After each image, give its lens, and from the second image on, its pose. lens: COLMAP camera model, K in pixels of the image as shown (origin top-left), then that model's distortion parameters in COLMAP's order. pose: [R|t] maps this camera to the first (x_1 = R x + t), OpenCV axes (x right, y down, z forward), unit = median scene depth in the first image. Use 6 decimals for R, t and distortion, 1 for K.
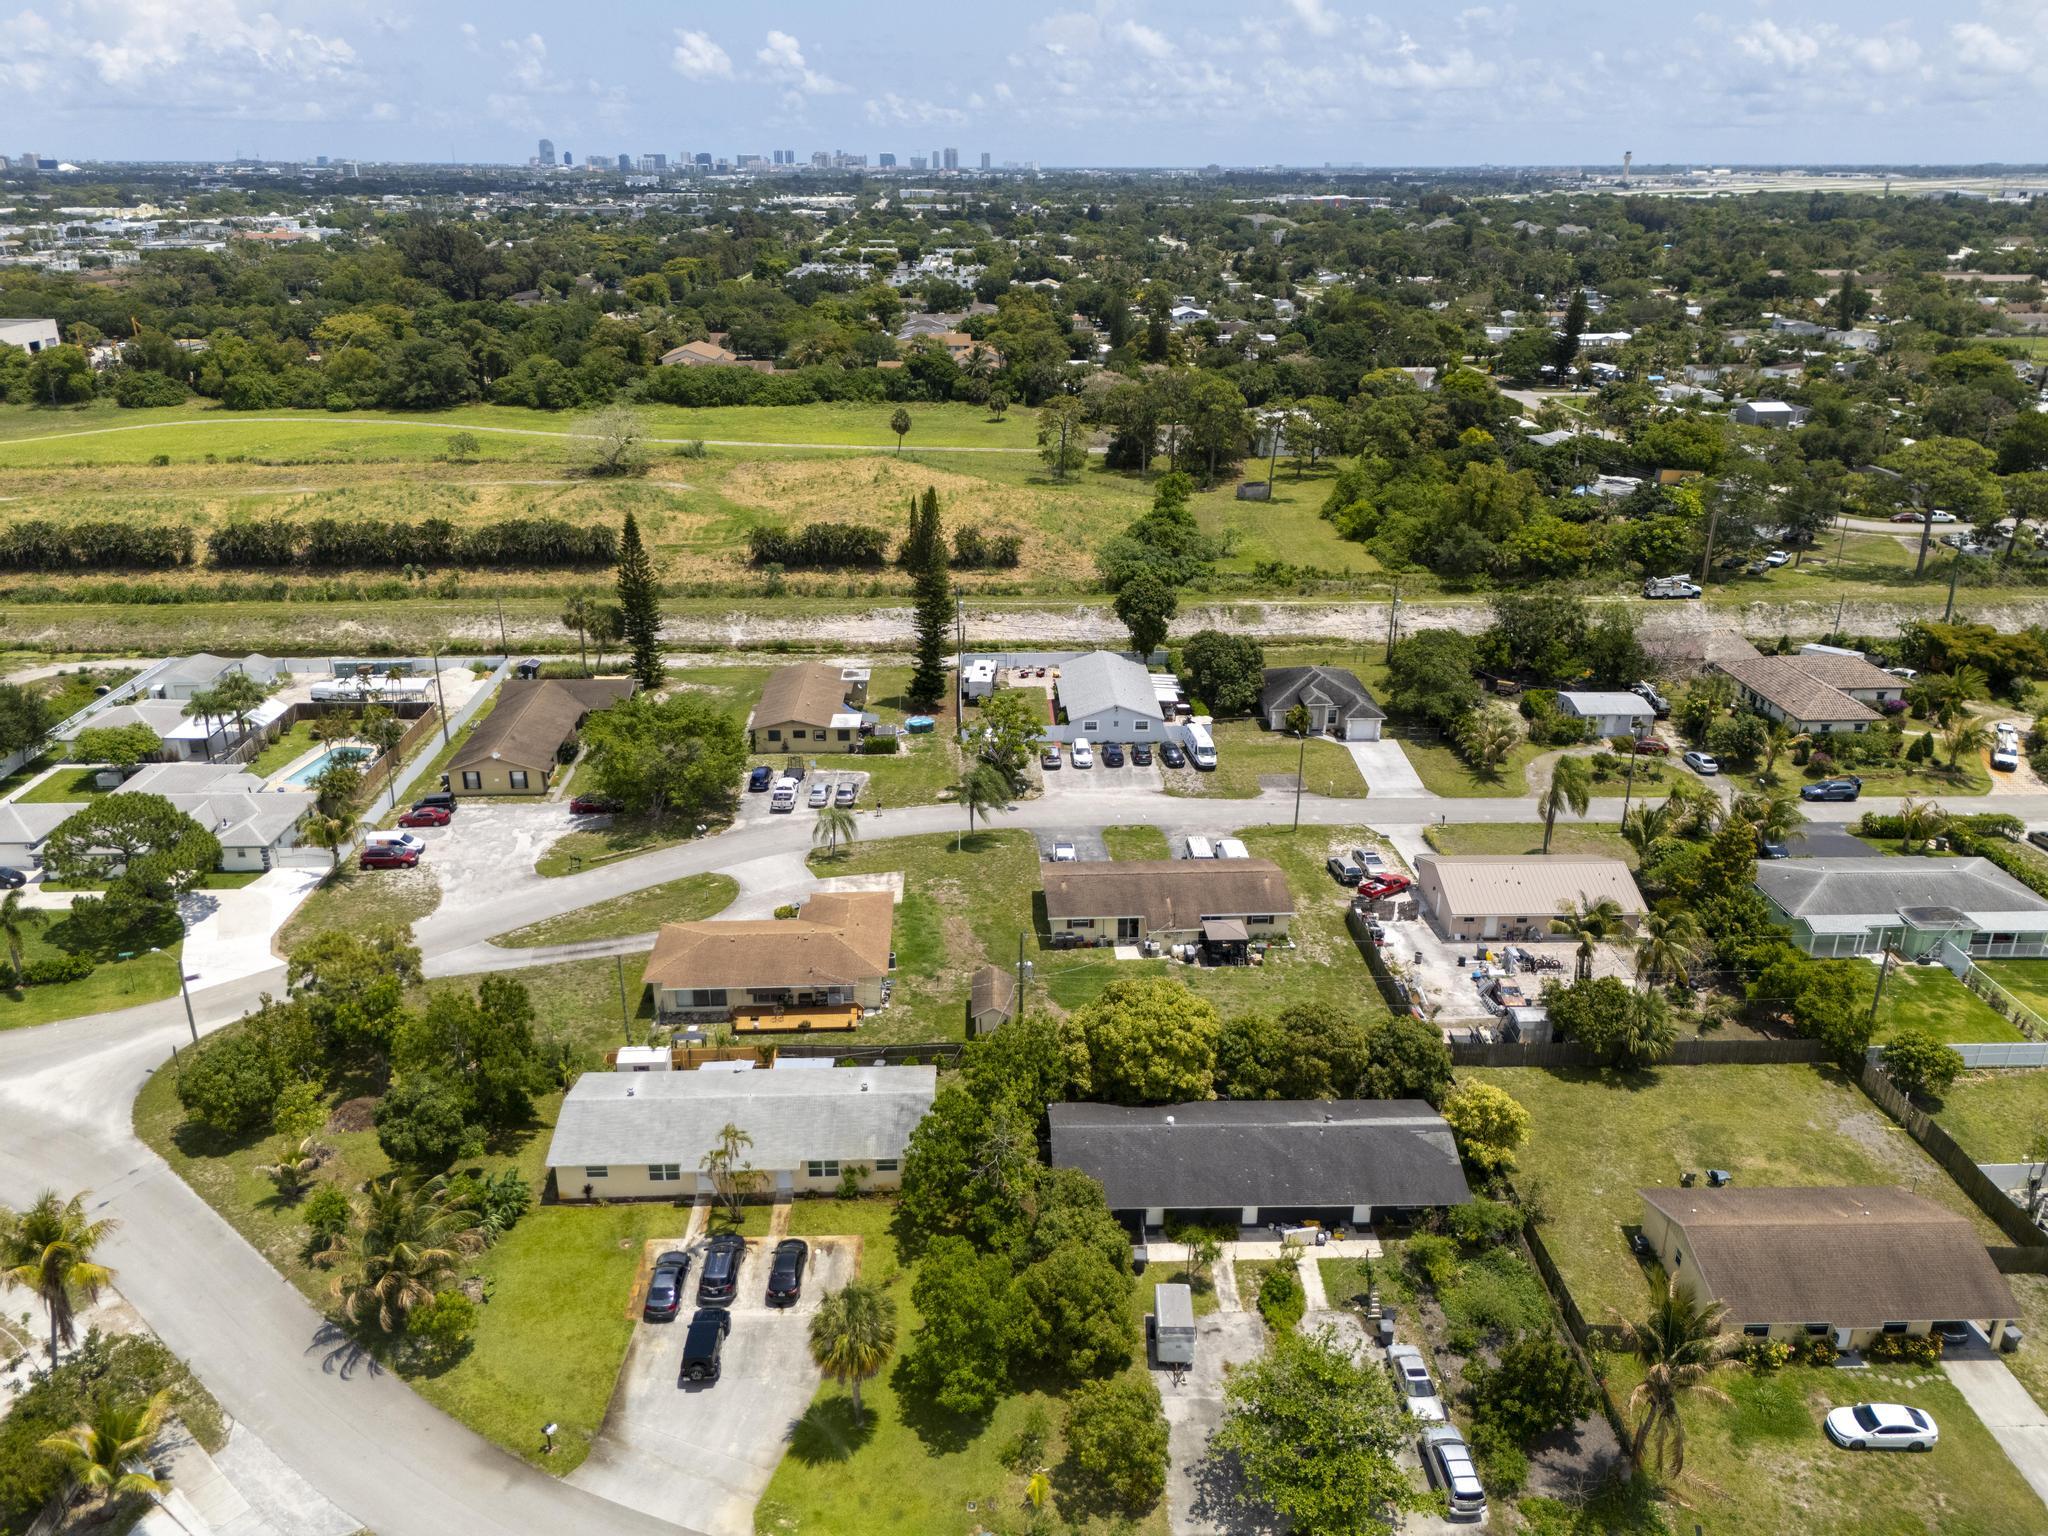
lens RADIAL K [[1506.1, 0, 1024.0], [0, 1506.1, 768.0], [0, 0, 1]] dist [0.060479, -0.052455]
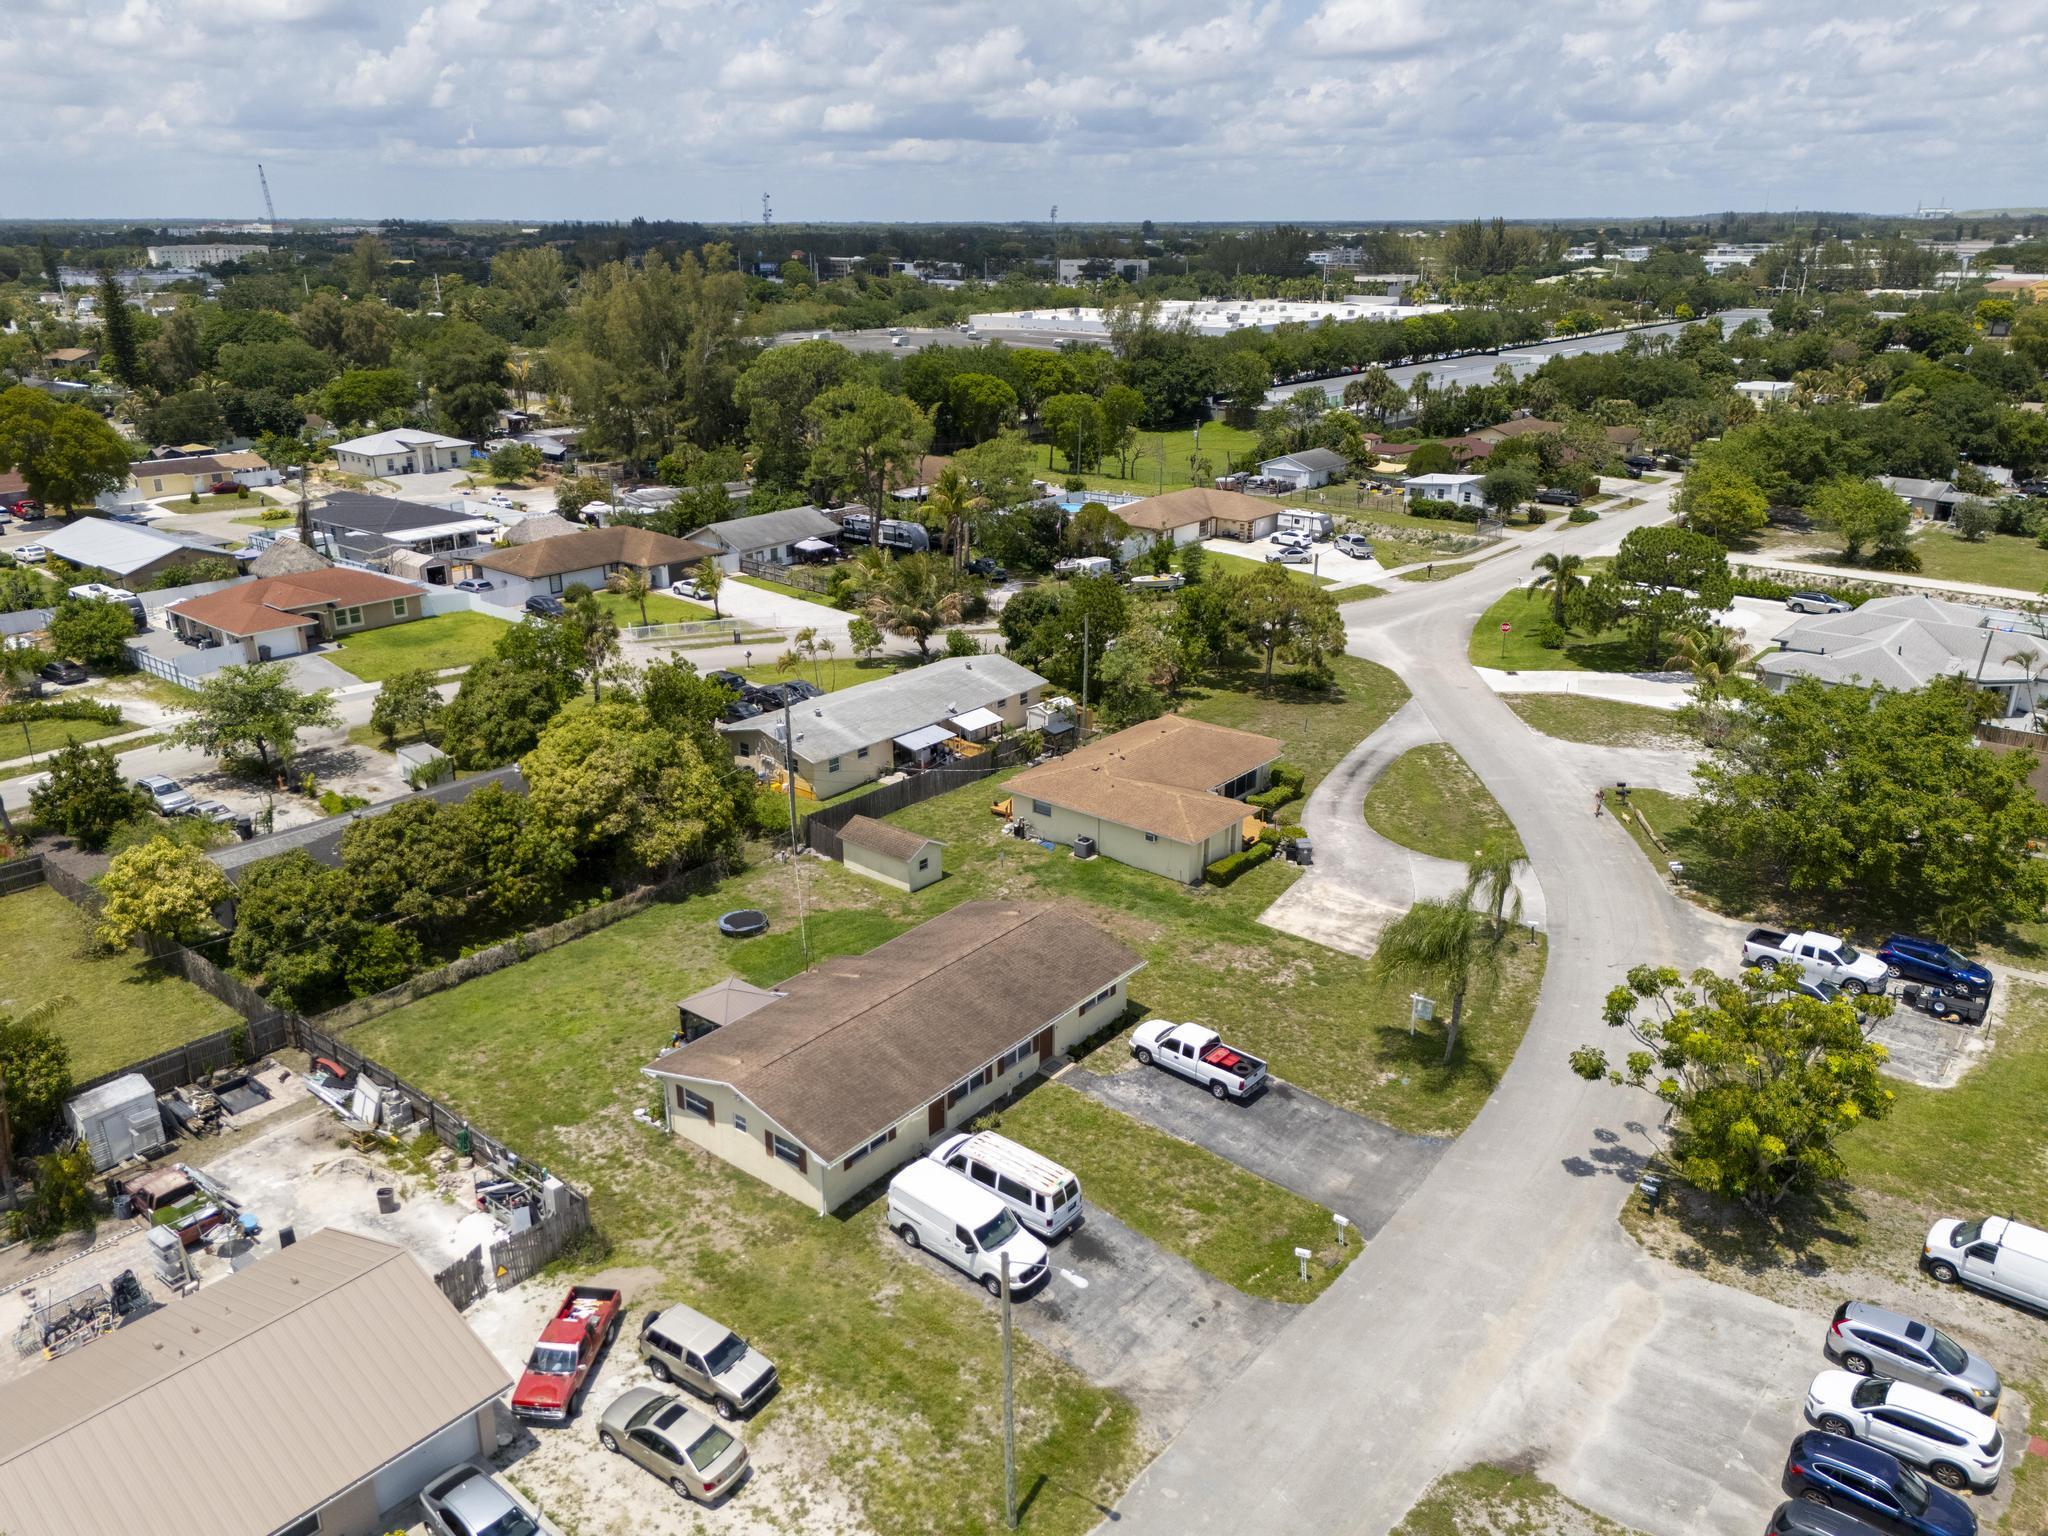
lens RADIAL K [[1506.1, 0, 1024.0], [0, 1506.1, 768.0], [0, 0, 1]] dist [0.060479, -0.052455]
pose [[-0.670622, 0.250319, -0.698288, 0.343481], [-0.275784, 0.789737, 0.547958, -0.234595], [0.688628, 0.560050, -0.460581, 1.040456]]
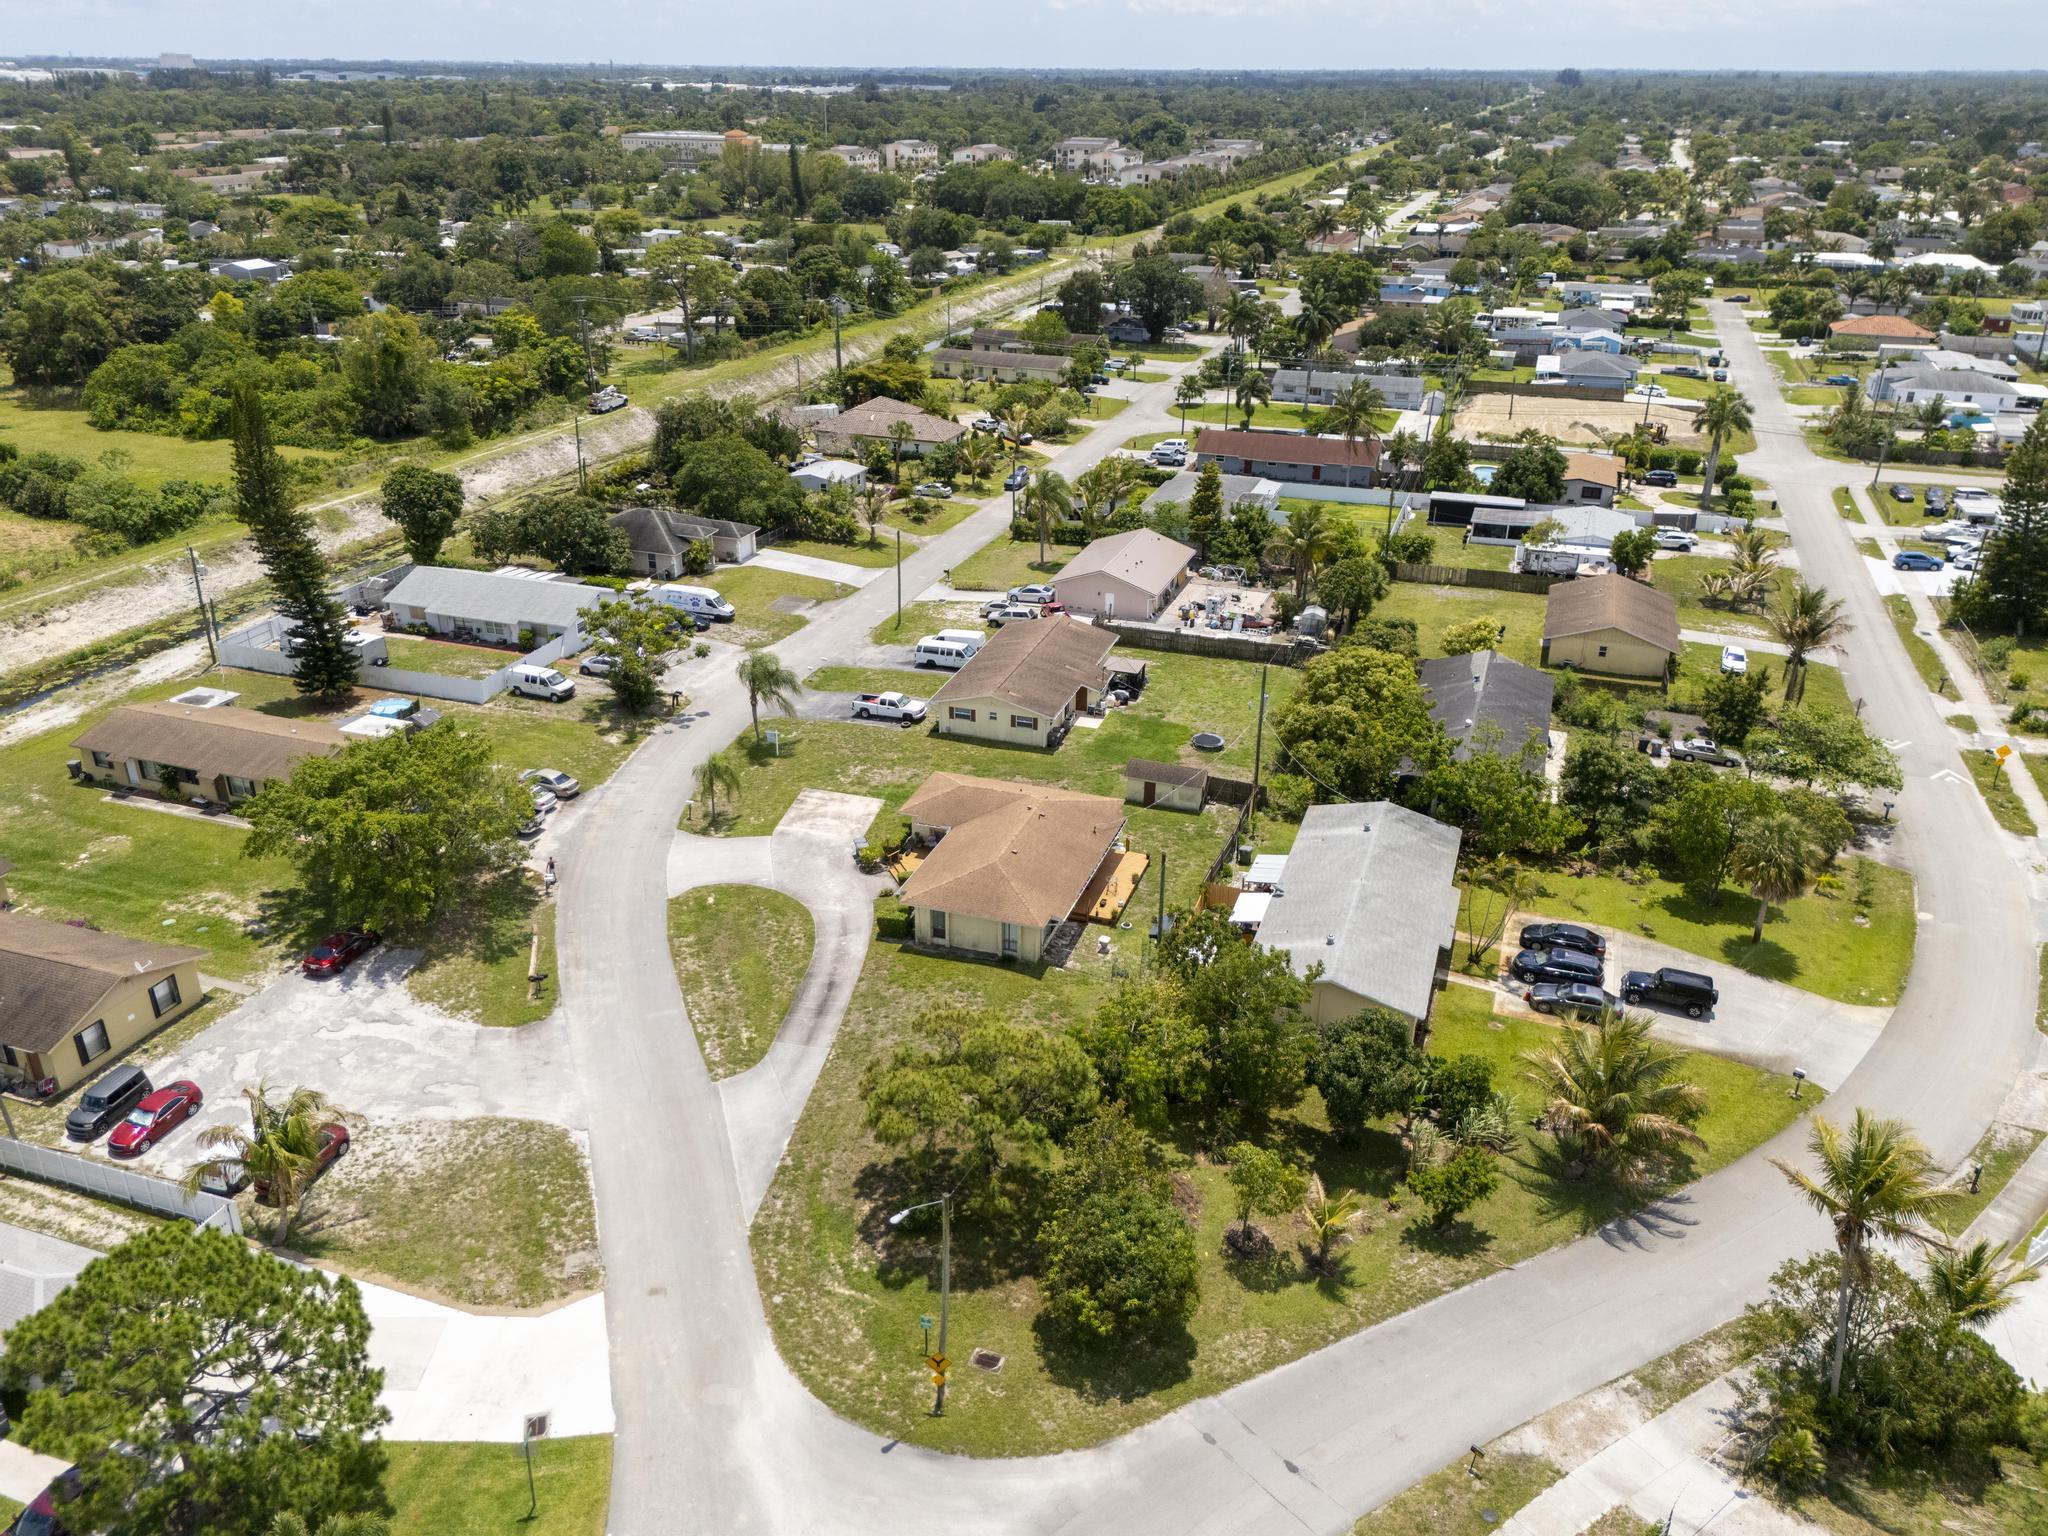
lens RADIAL K [[1491.2, 0, 1021.6], [0, 1491.2, 812.5], [0, 0, 1]] dist [0.057845, -0.049546]
pose [[0.365246, -0.414133, 0.833720, -0.661601], [0.340373, 0.892994, 0.294462, -0.108862], [-0.866453, 0.176225, 0.467123, 0.480964]]
